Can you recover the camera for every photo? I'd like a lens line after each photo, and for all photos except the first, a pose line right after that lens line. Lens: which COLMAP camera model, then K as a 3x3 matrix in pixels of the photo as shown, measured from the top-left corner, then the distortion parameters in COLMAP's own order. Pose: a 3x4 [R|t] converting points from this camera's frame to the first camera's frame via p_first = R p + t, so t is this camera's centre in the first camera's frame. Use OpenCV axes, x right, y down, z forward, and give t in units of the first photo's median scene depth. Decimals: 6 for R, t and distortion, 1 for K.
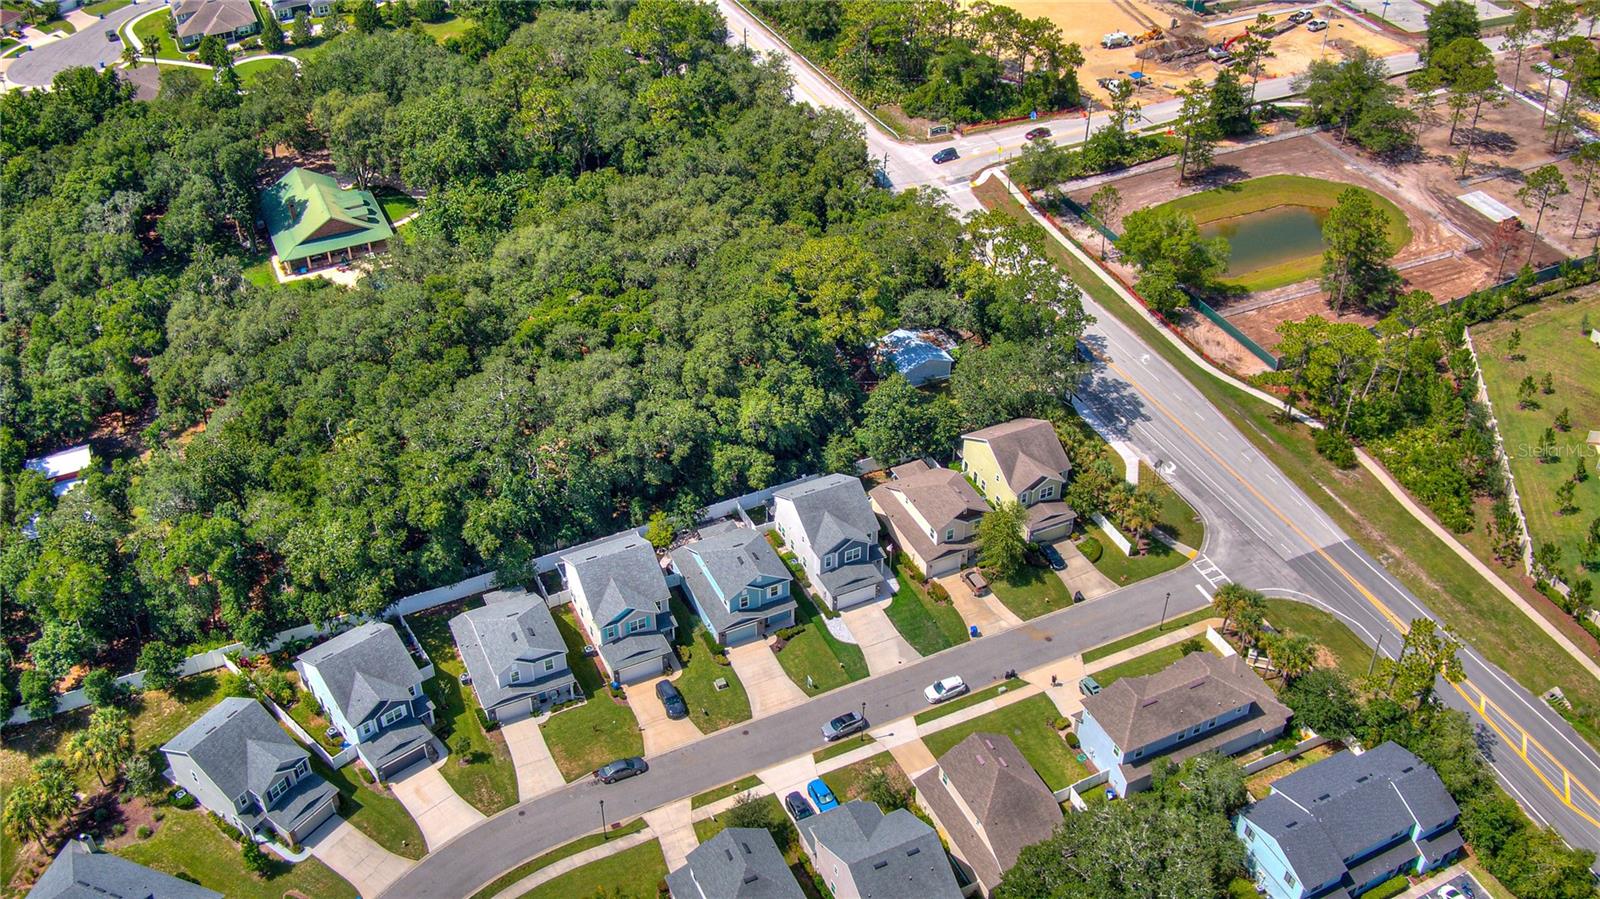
lens RADIAL K [[1497.8, 0, 800.0], [0, 1497.8, 449.5], [0, 0, 1]] dist [0.019913, -0.479997]
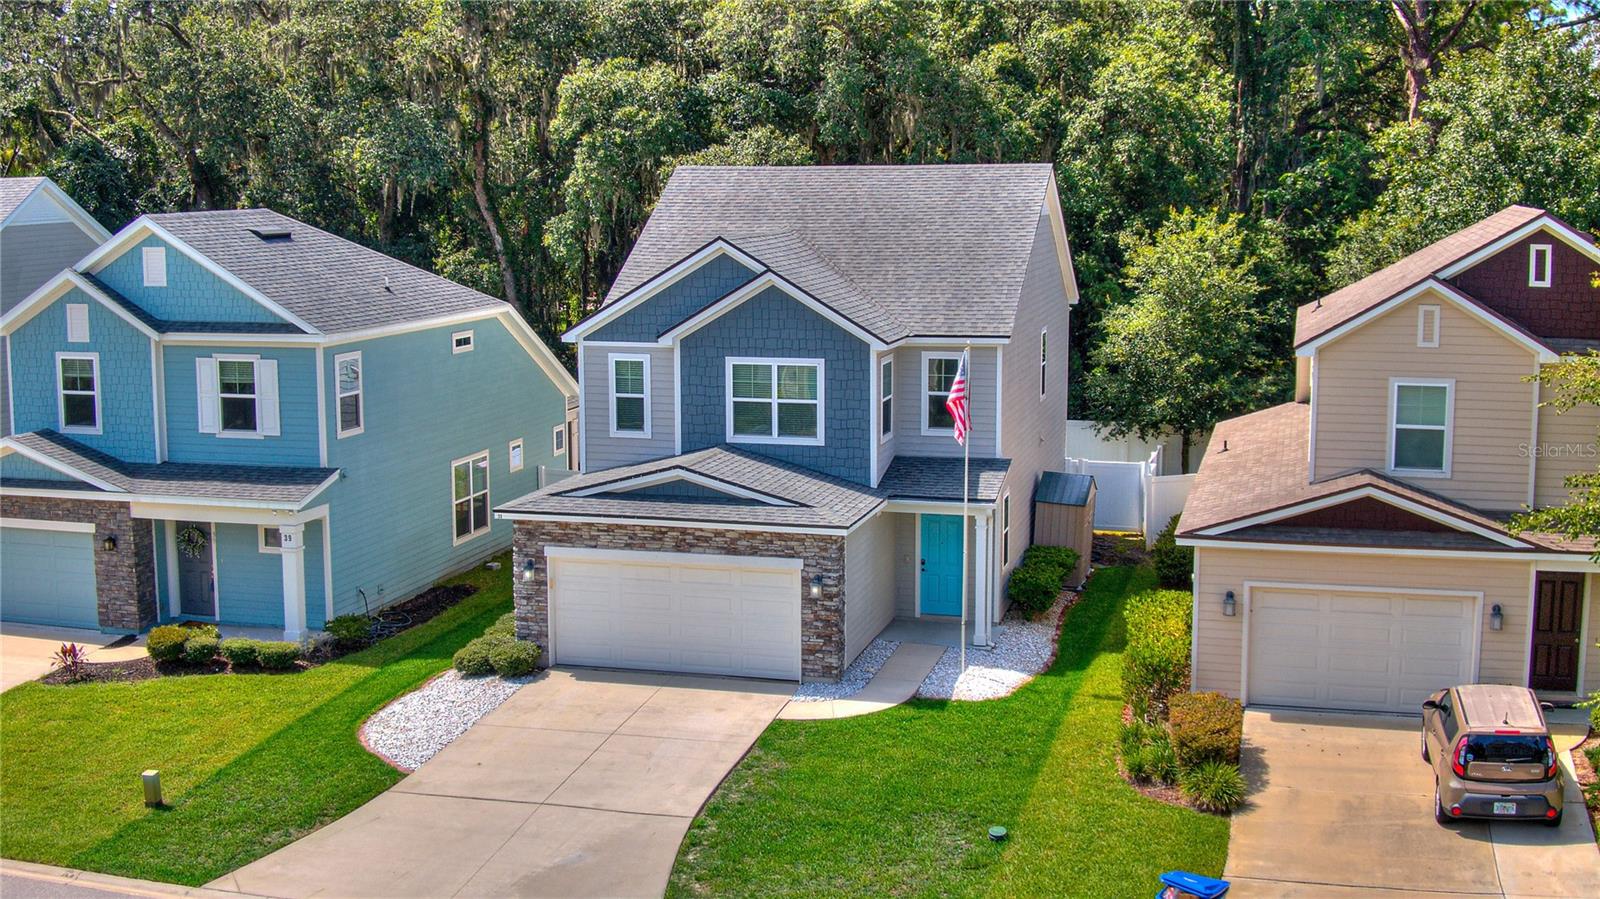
lens RADIAL K [[1879.8, 0, 800.0], [0, 1879.8, 449.5], [0, 0, 1]] dist [0.165892, -1.196991]
pose [[0.760863, 0.093311, -0.642168, 0.168454], [-0.394772, 0.851974, -0.343942, 0.141783], [0.515017, 0.515203, 0.685072, 0.825893]]
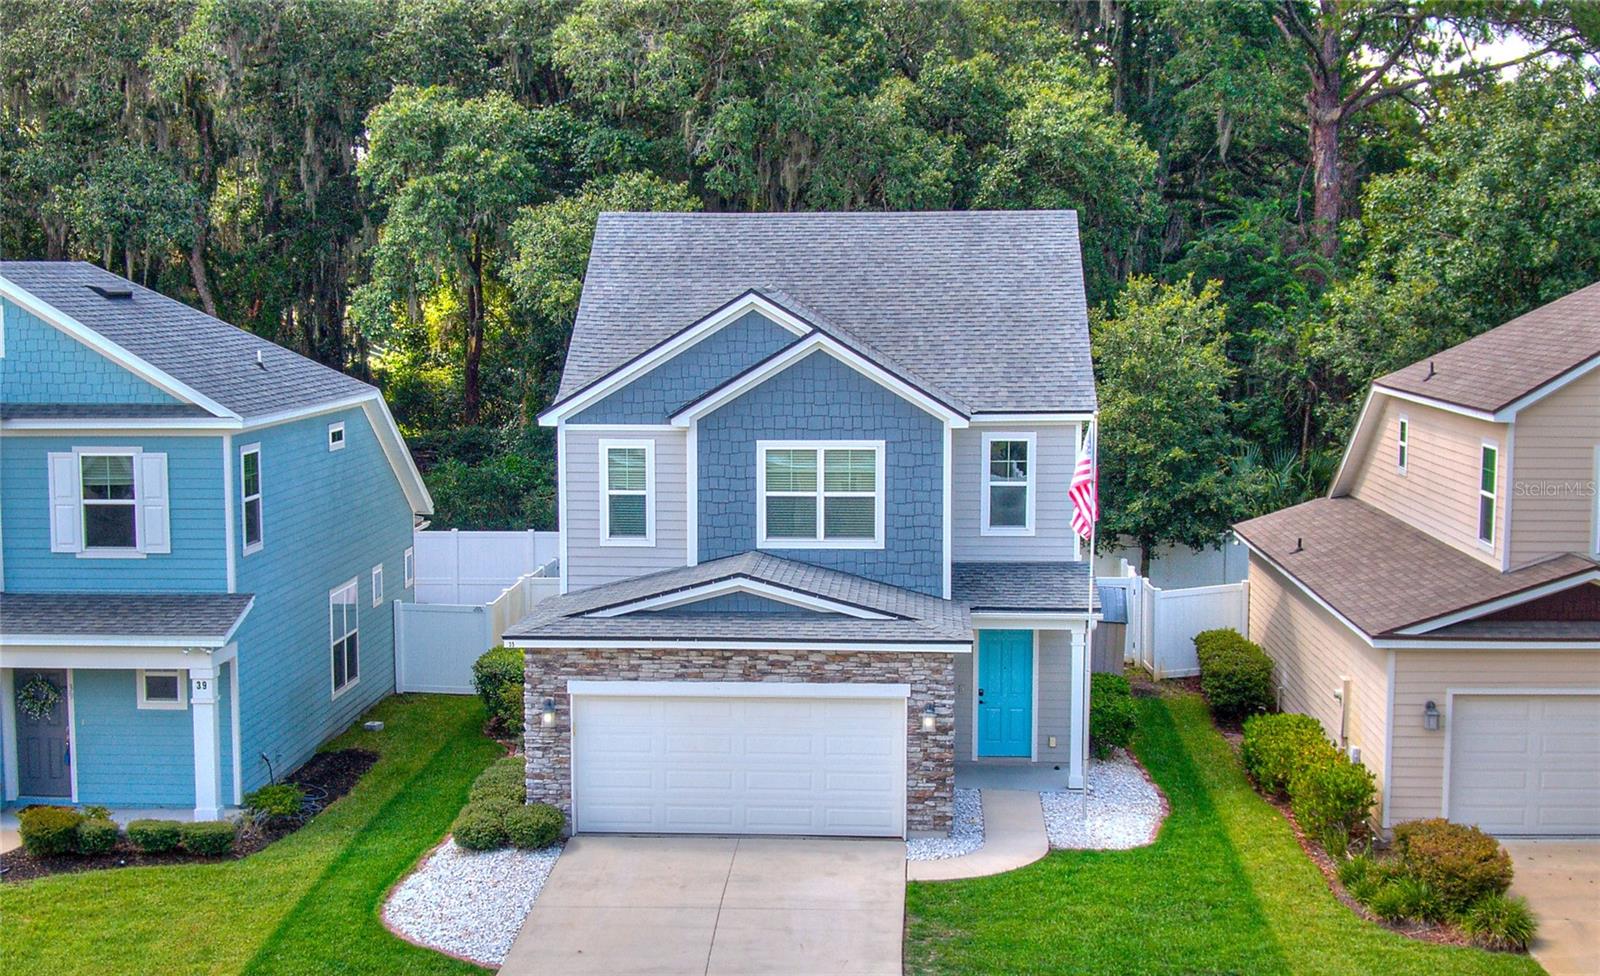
lens RADIAL K [[2324.9, 0, 780.7], [0, 2324.9, 585.1], [0, 0, 1]] dist [0.133112, -1.054966]
pose [[0.878116, 0.063379, -0.474231, 0.127943], [-0.292811, 0.855076, -0.427909, 0.162562], [0.378383, 0.514614, 0.769415, 0.808681]]
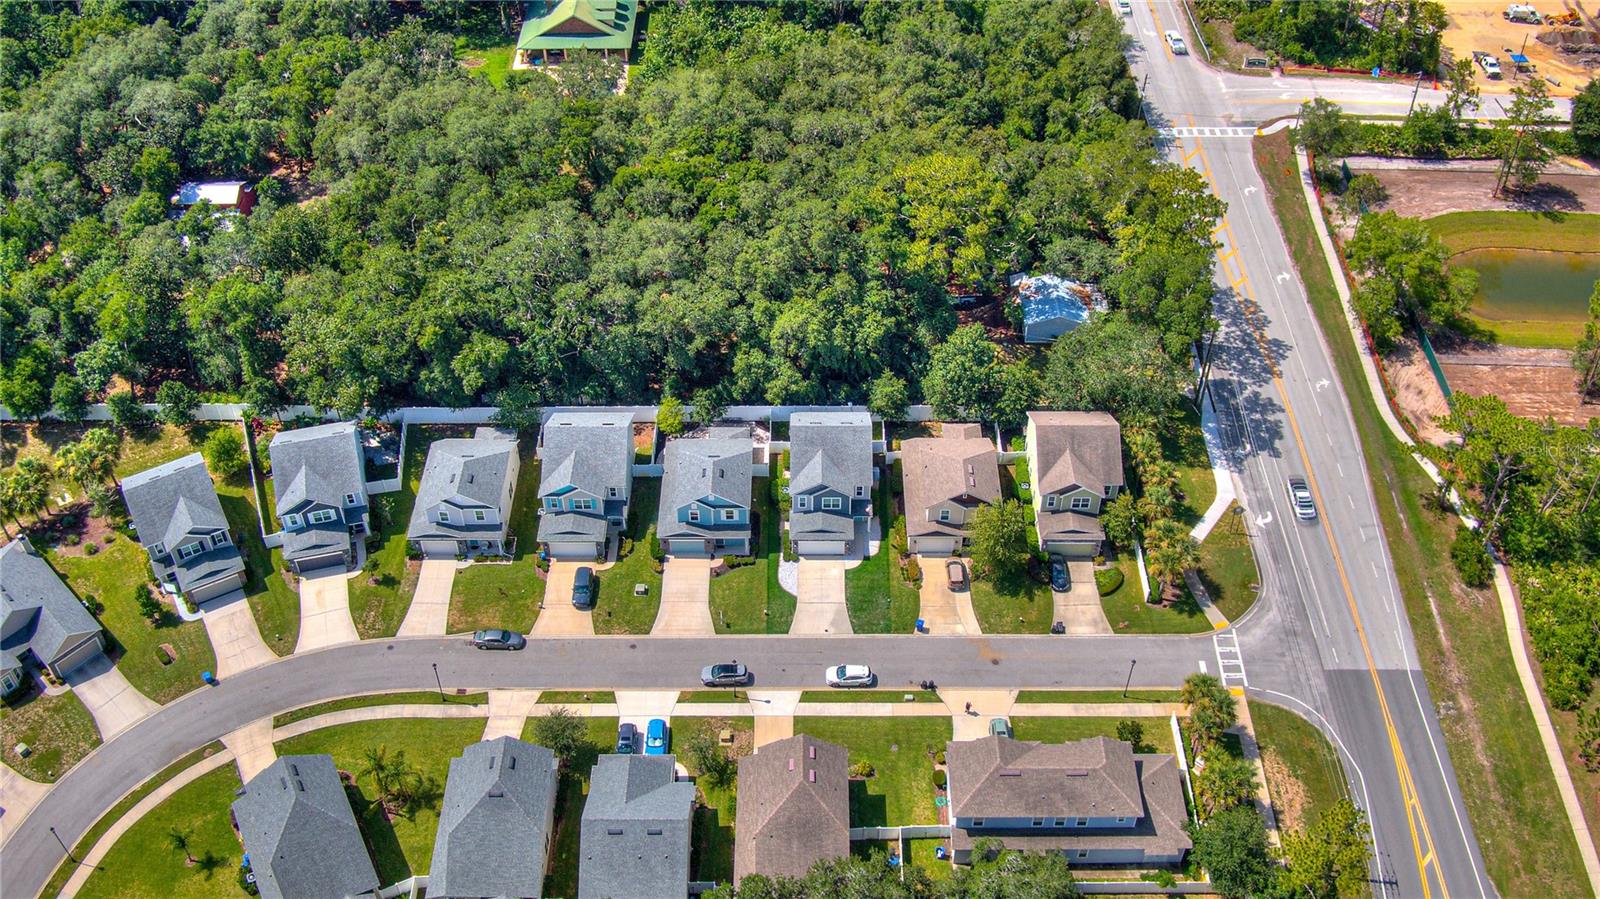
lens RADIAL K [[1497.8, 0, 800.0], [0, 1497.8, 449.5], [0, 0, 1]] dist [0.019913, -0.479997]
pose [[0.901866, 0.297520, -0.313240, 0.284712], [-0.260363, 0.952912, 0.155465, -0.095070], [0.344744, -0.058652, 0.936862, 0.129594]]
